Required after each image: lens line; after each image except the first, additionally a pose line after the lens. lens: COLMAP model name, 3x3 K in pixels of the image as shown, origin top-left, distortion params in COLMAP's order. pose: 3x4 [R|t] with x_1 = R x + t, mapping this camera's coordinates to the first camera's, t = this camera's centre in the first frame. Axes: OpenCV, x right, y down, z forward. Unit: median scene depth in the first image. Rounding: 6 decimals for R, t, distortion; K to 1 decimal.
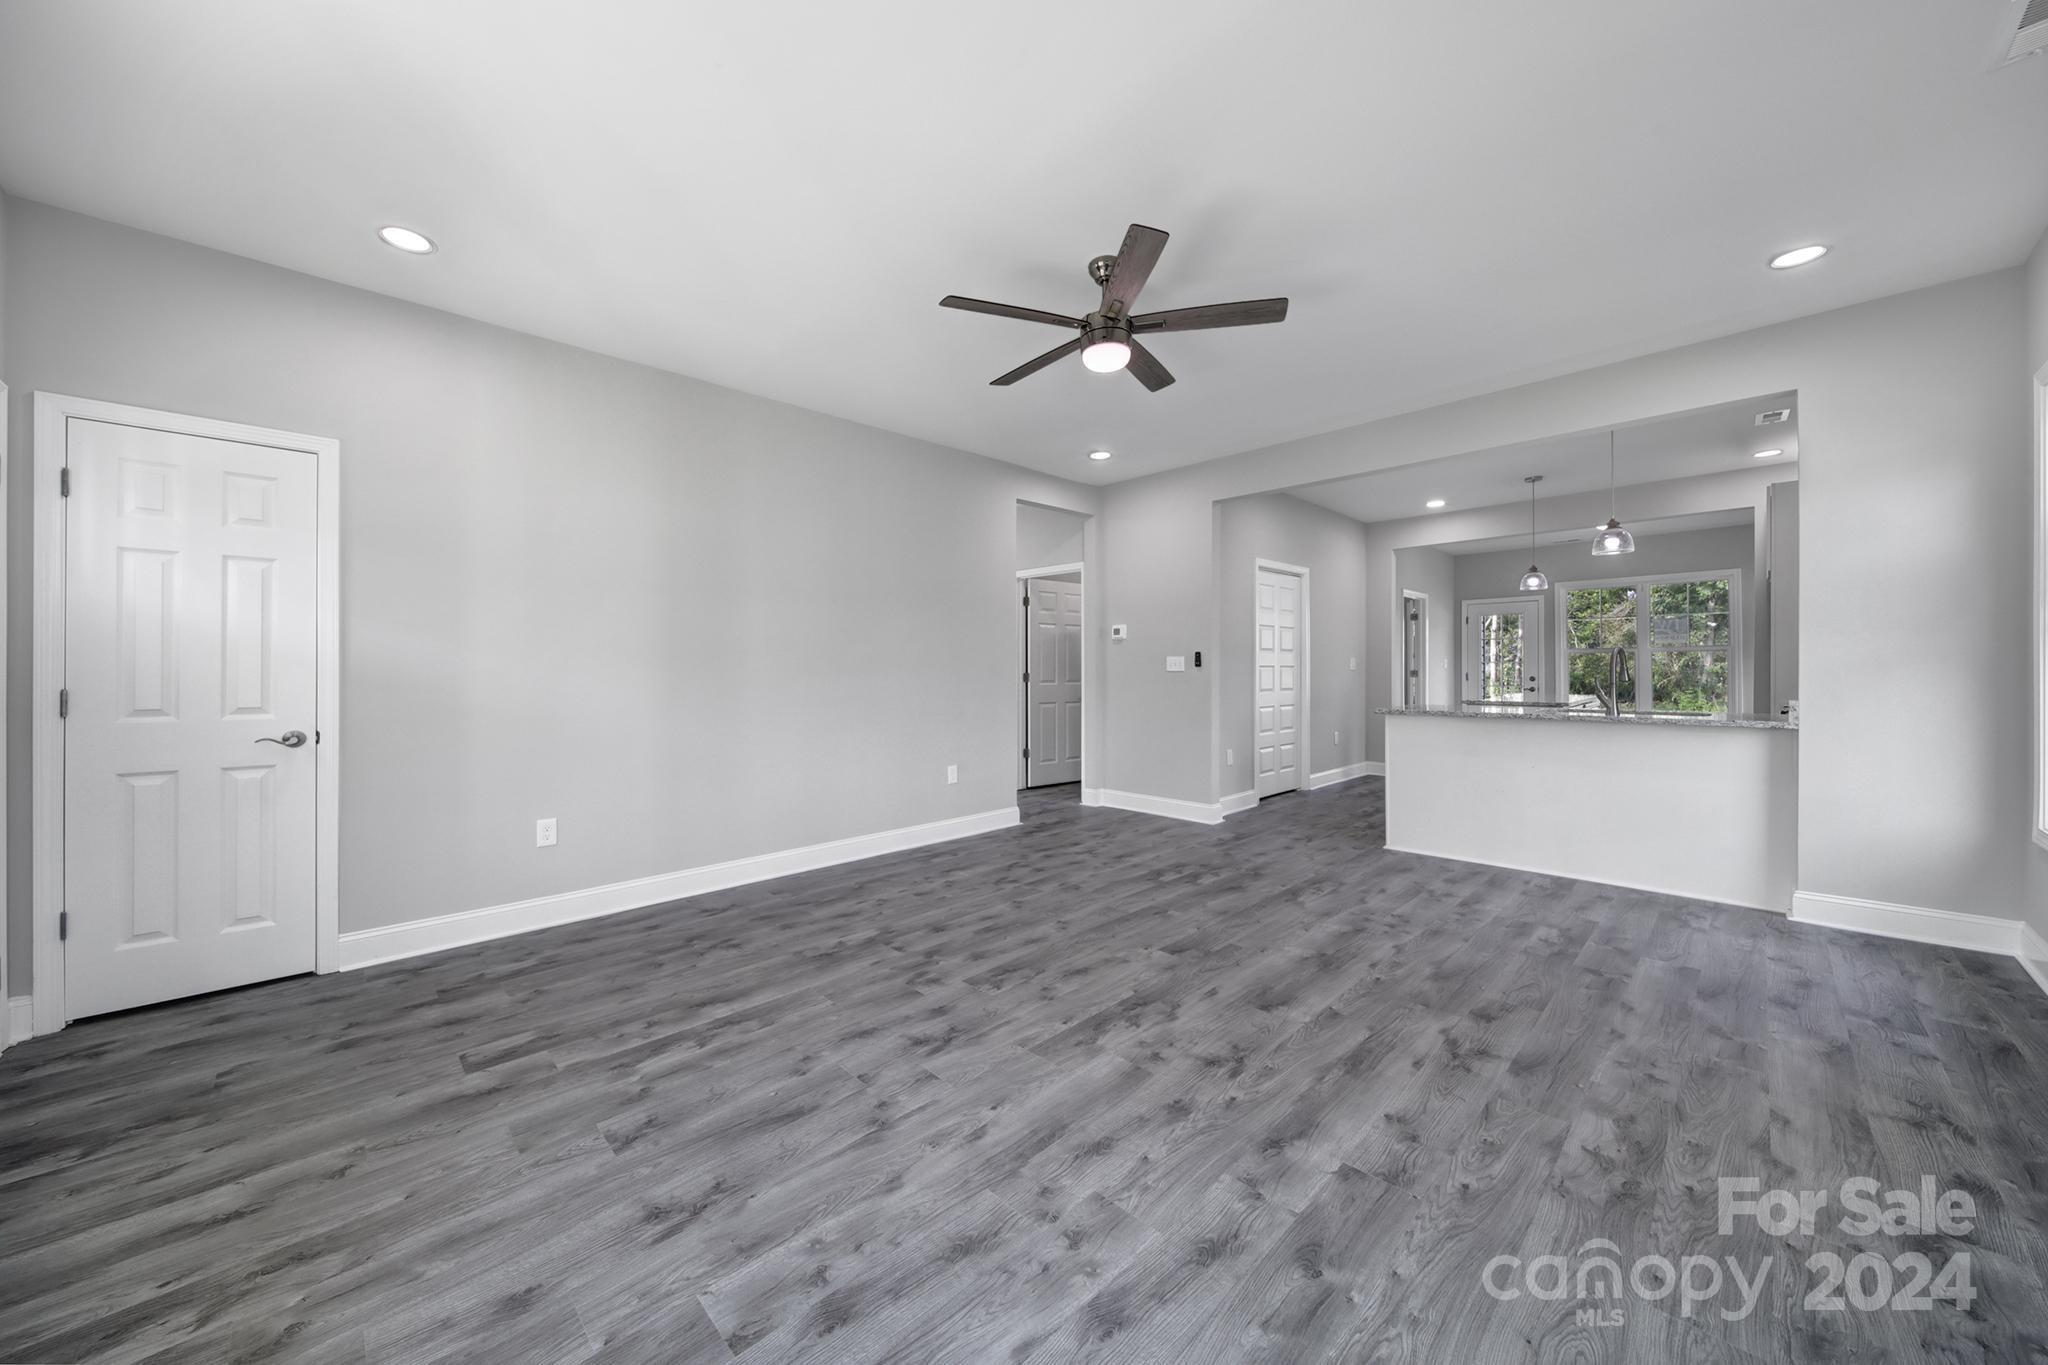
lens RADIAL K [[714.1, 0, 1015.6], [0, 714.1, 673.2], [0, 0, 1]] dist [-0.000515, -0.000185]
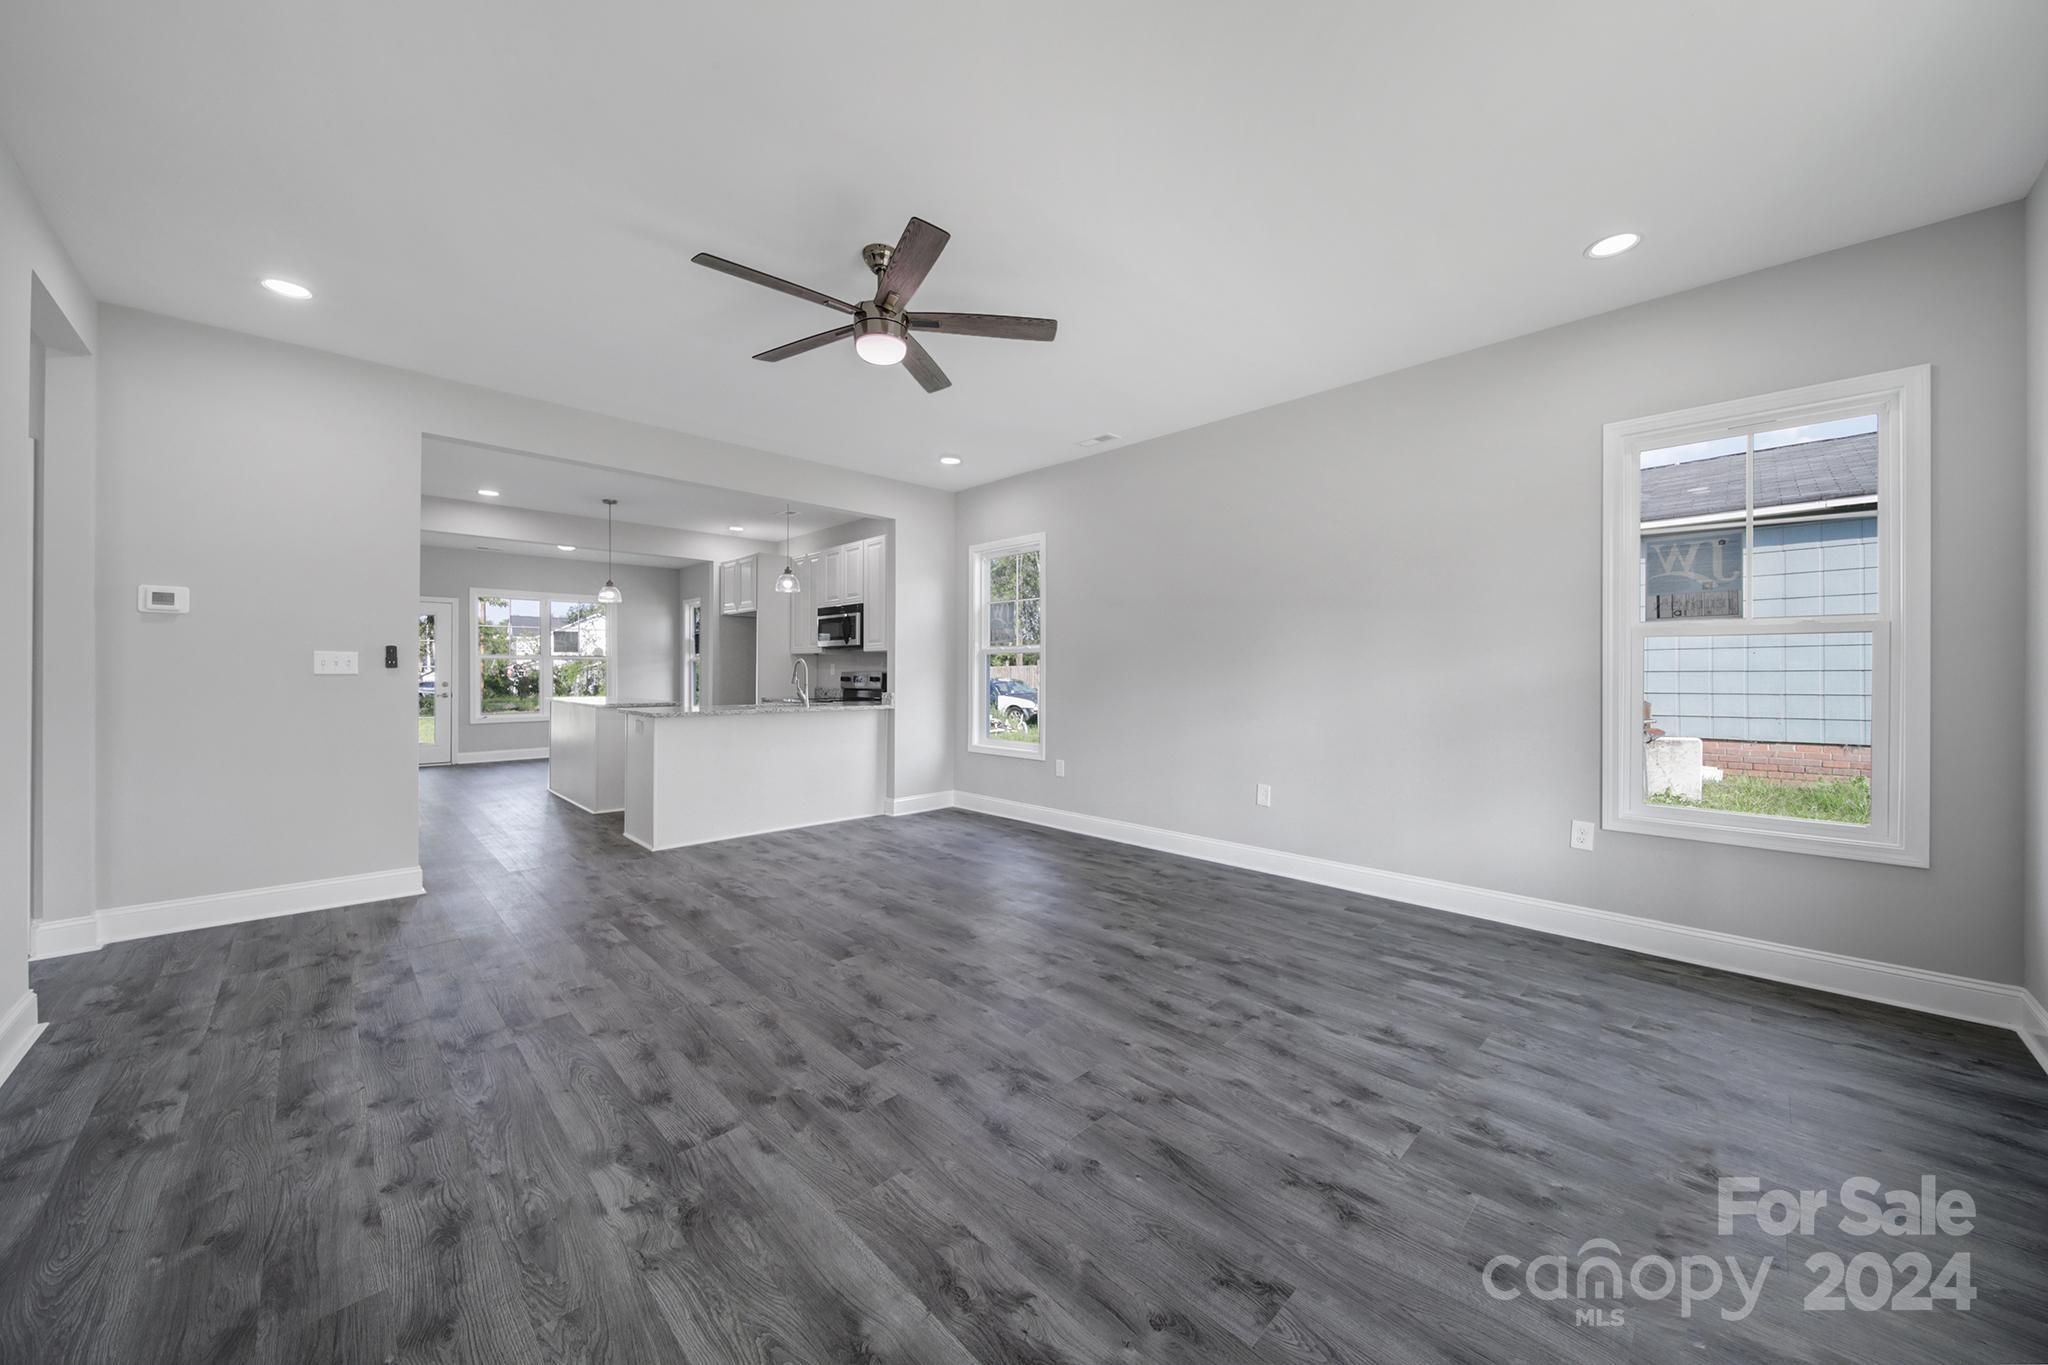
lens RADIAL K [[729.4, 0, 1011.8], [0, 729.4, 672.9], [0, 0, 1]] dist [0.001207, 0.000070]
pose [[0.003423, 0.006549, 0.999973, -0.839647], [0.002469, 0.999975, -0.006557, 0.003097], [-0.999991, 0.002492, 0.003407, 0.803277]]
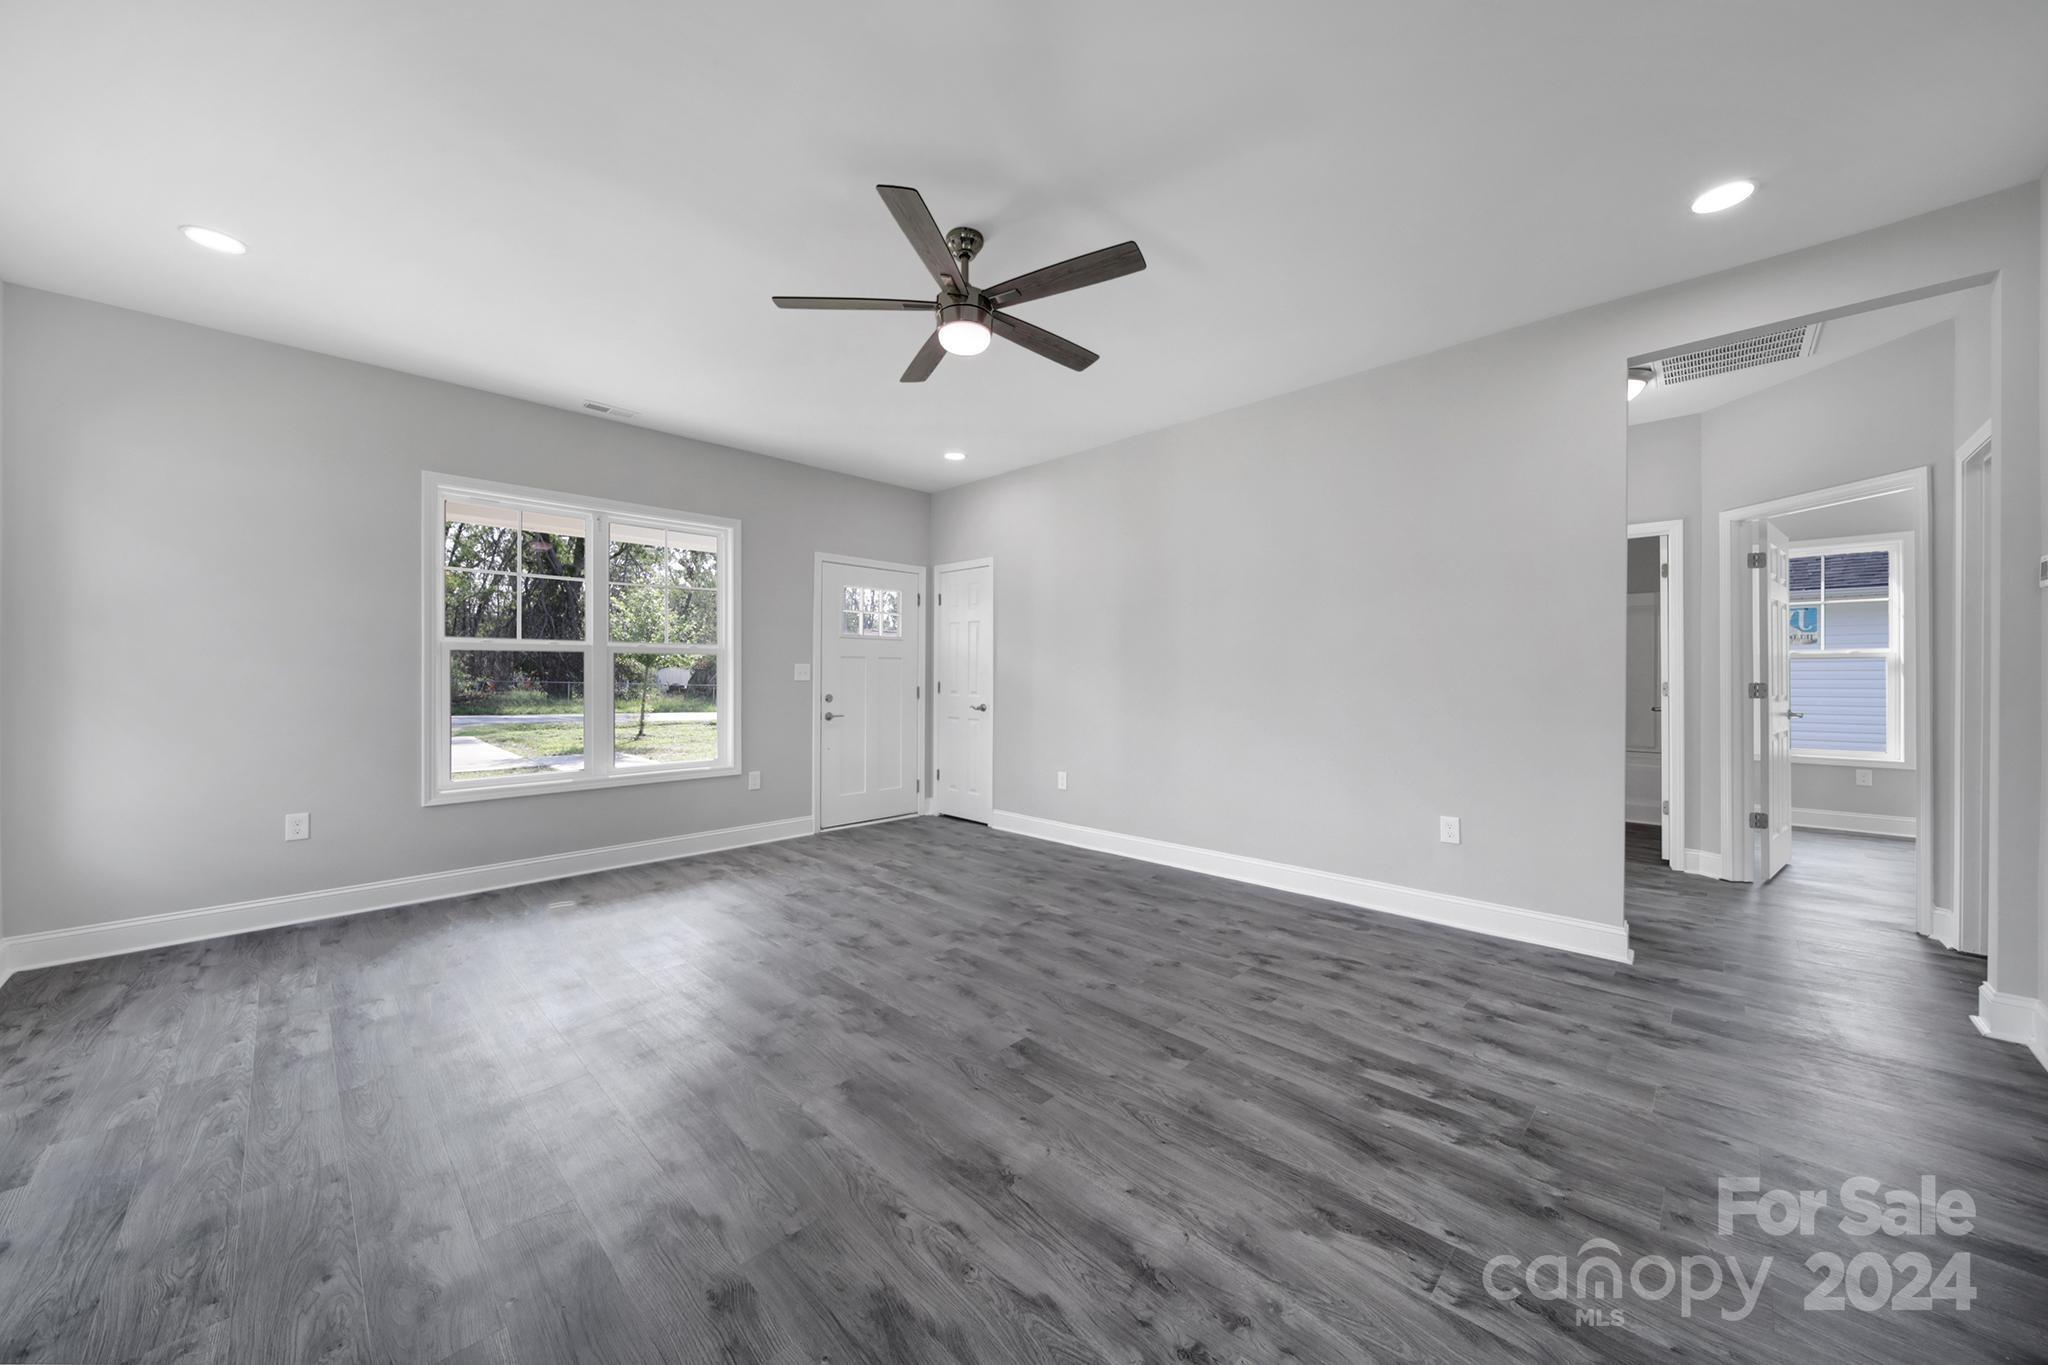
lens RADIAL K [[714.2, 0, 1019.2], [0, 714.2, 629.2], [0, 0, 1]] dist [-0.001082, -0.000183]
pose [[0.031390, -0.059334, -0.997745, 1.061047], [-0.003814, 0.998222, -0.059482, -0.012524], [0.999500, 0.005673, 0.031108, 1.020394]]
